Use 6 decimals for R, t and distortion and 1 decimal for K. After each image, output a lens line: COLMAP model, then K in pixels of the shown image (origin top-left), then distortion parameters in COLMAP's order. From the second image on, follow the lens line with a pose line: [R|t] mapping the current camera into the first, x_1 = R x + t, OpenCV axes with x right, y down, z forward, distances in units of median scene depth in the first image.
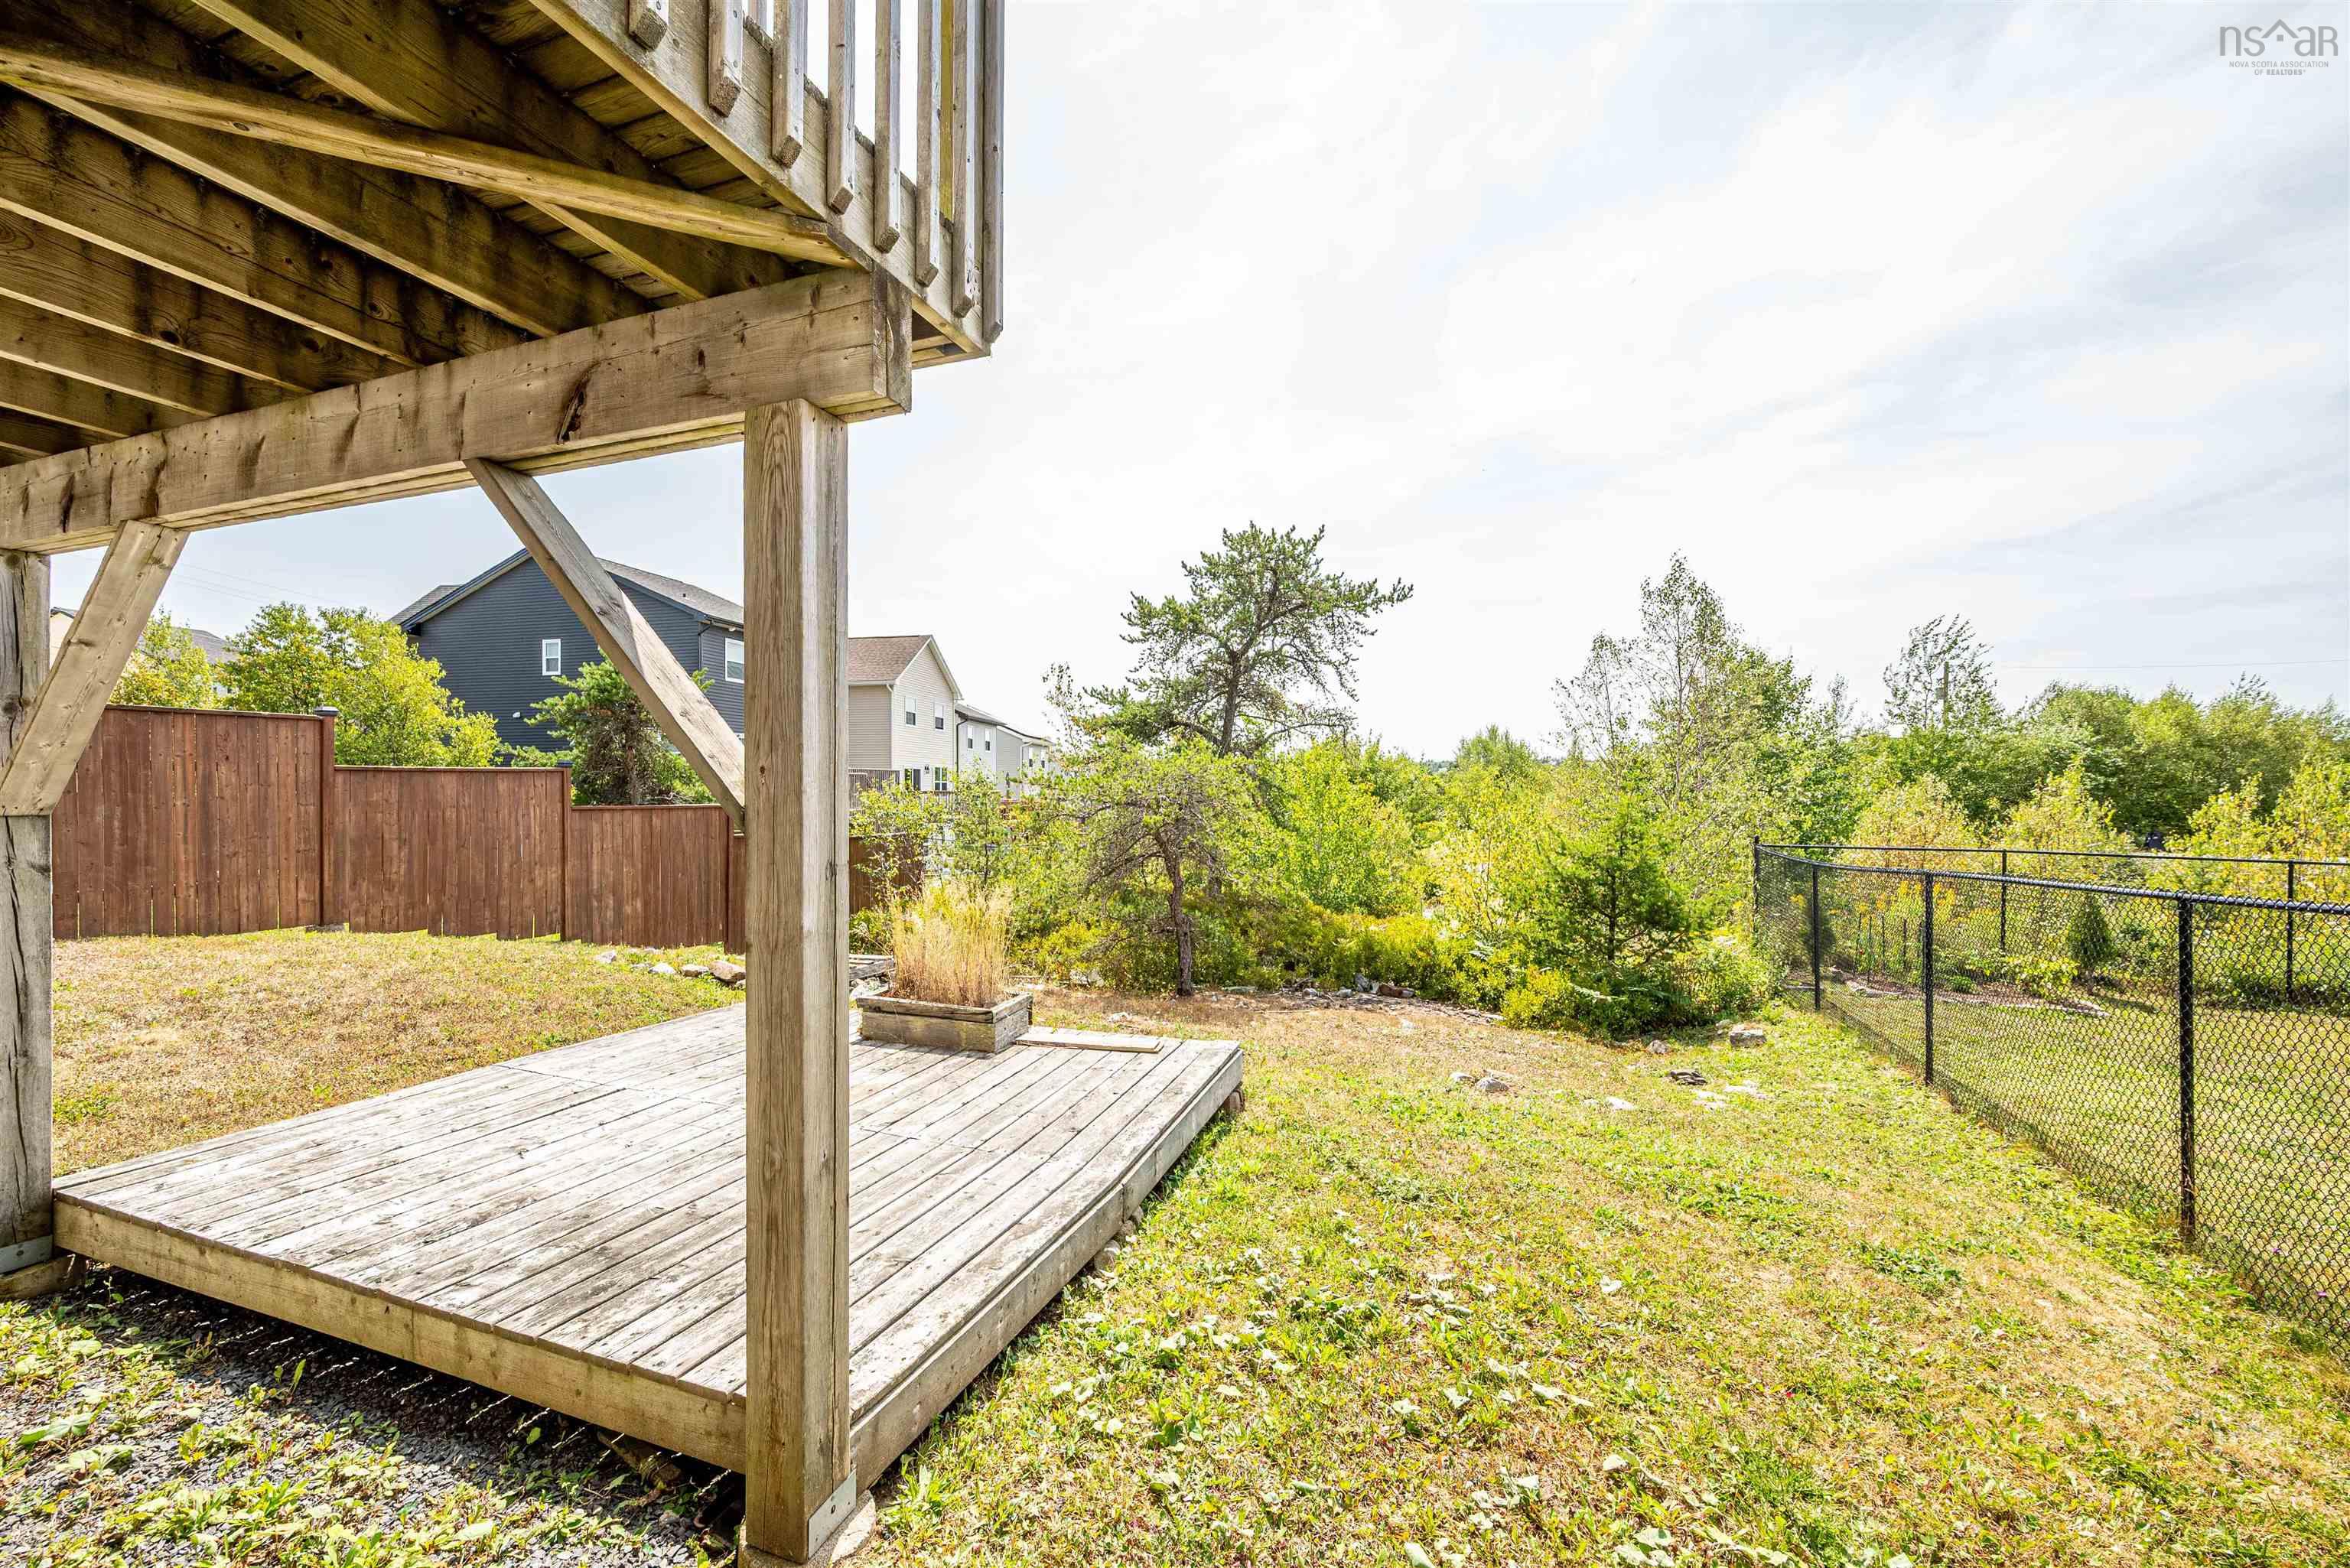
lens RADIAL K [[1049.1, 0, 1147.2], [0, 1049.1, 808.6], [0, 0, 1]] dist [-0.001892, 0.000361]
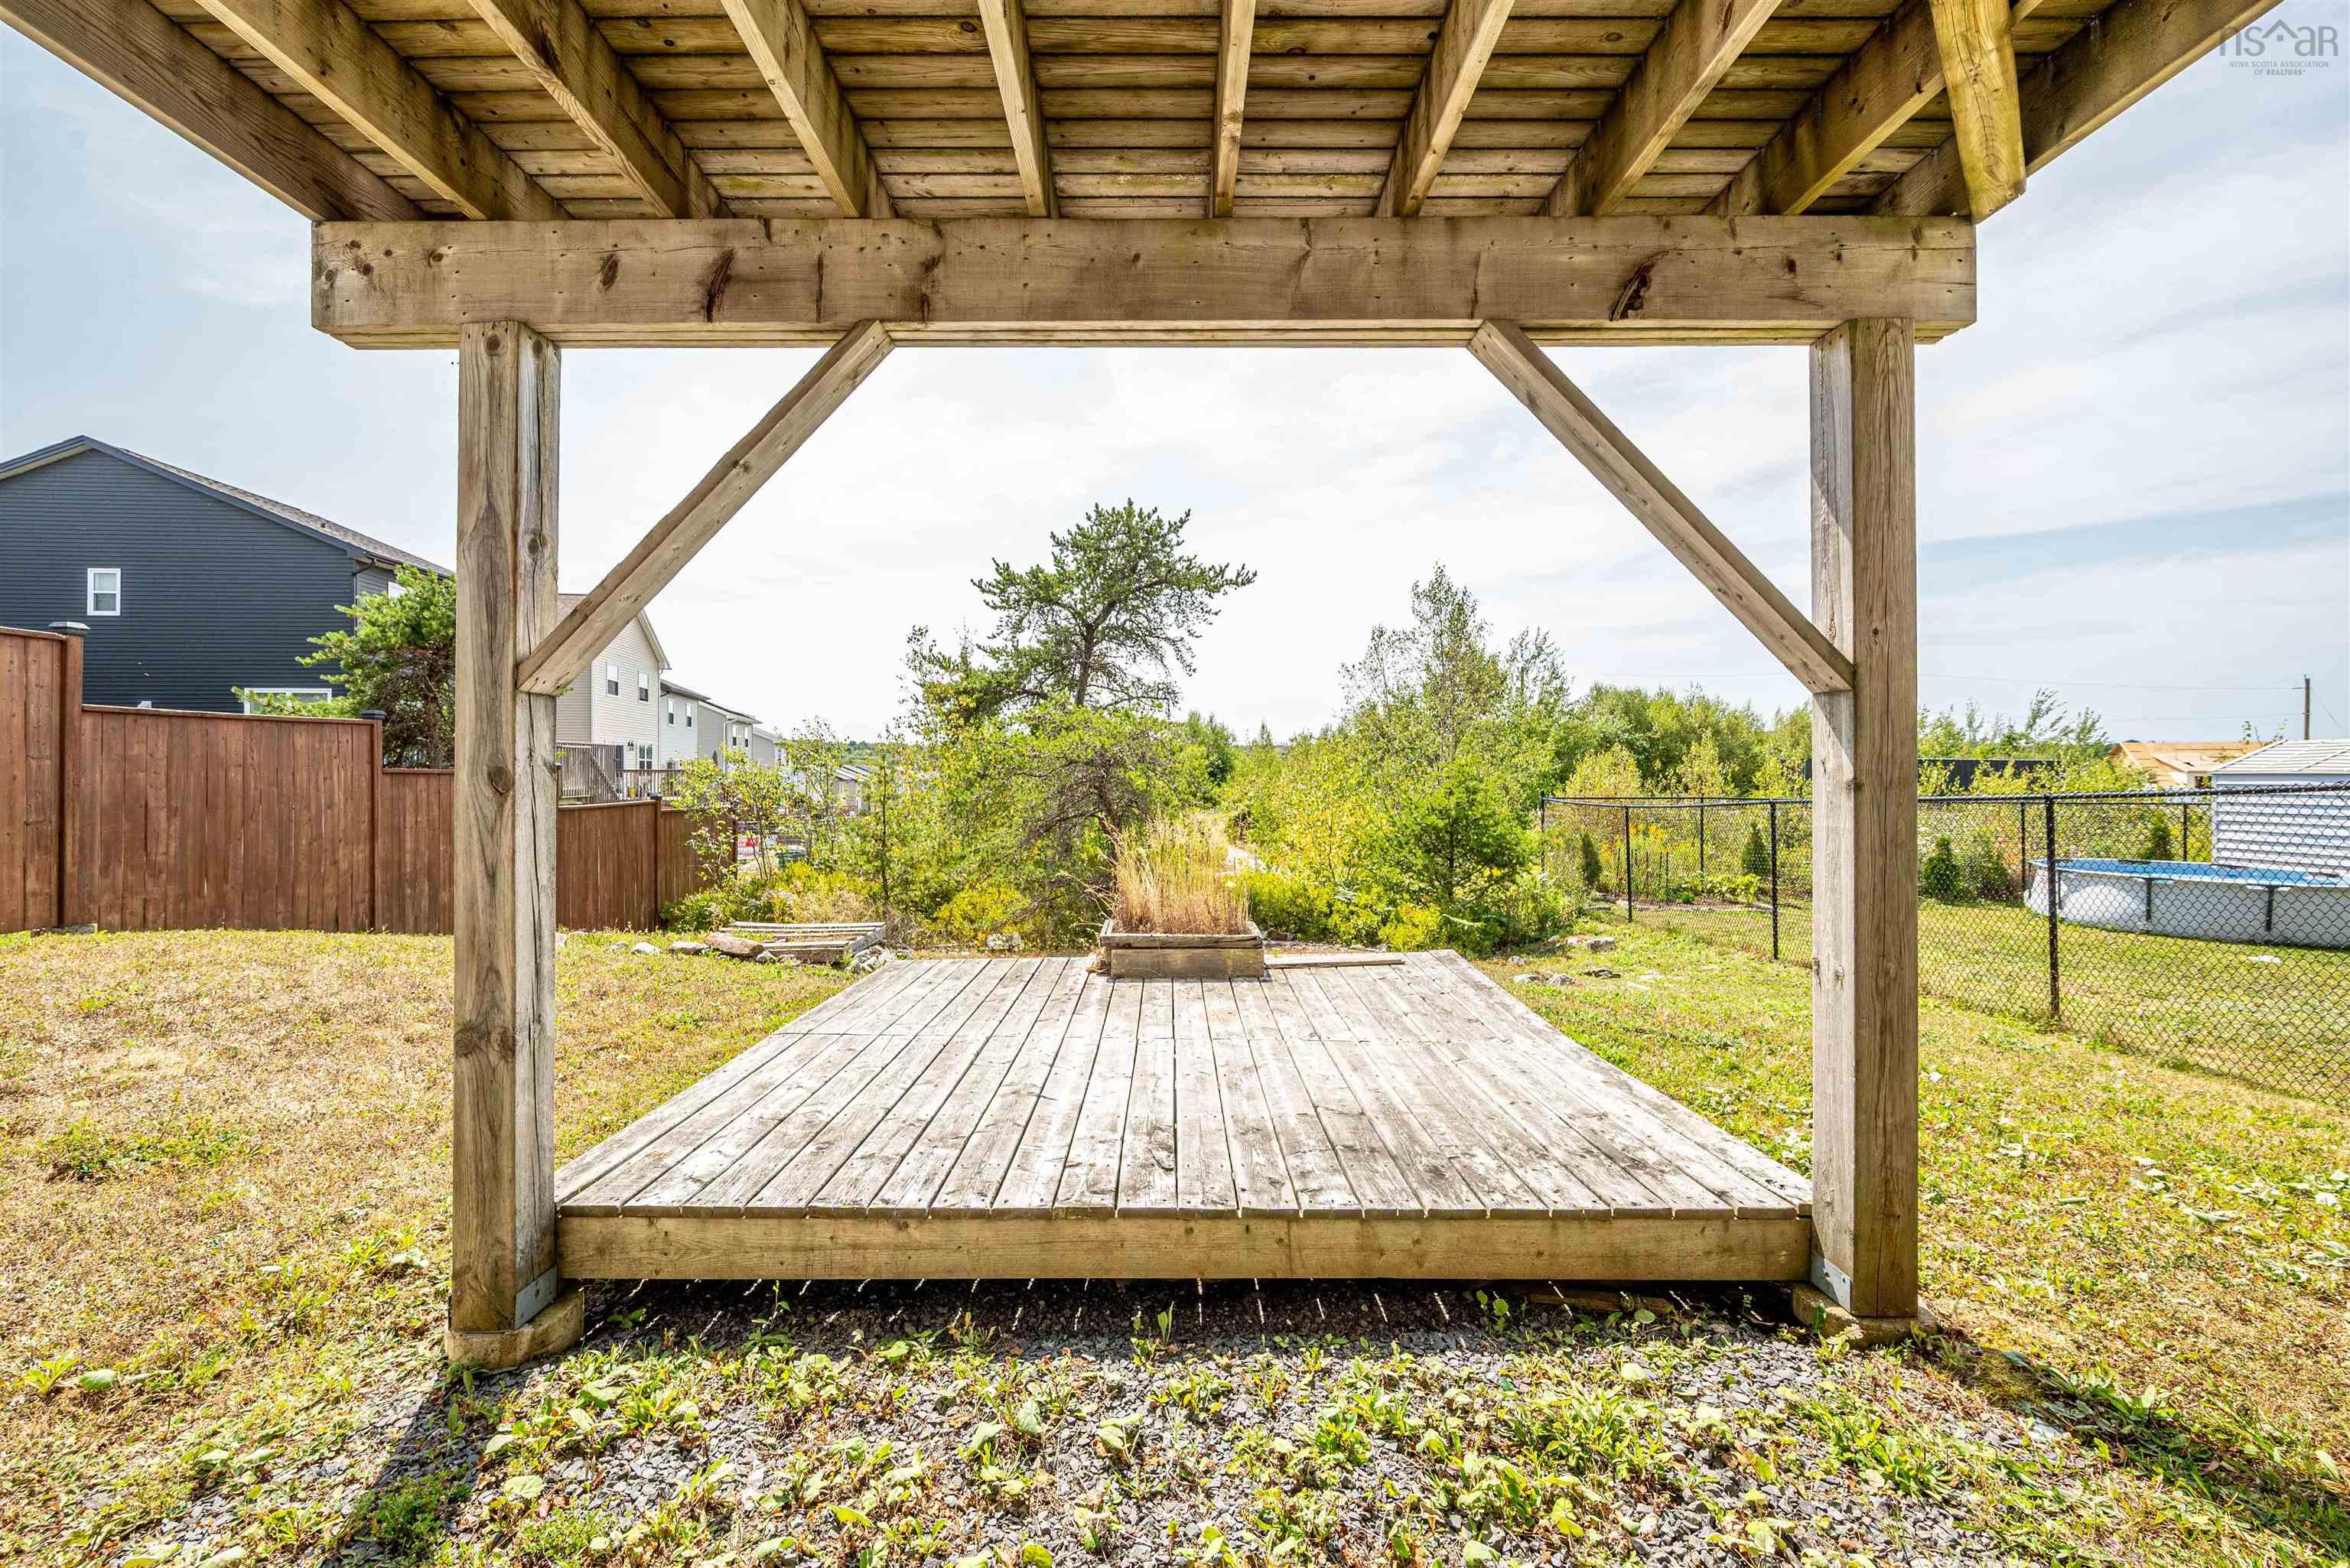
lens RADIAL K [[1010.6, 0, 1221.8], [0, 1010.6, 781.7], [0, 0, 1]] dist [-0.002203, -0.000427]
pose [[0.920155, -0.009132, 0.391448, -0.252465], [0.013563, 0.999871, -0.008557, 0.022030], [-0.391320, 0.013183, 0.920160, 0.044759]]
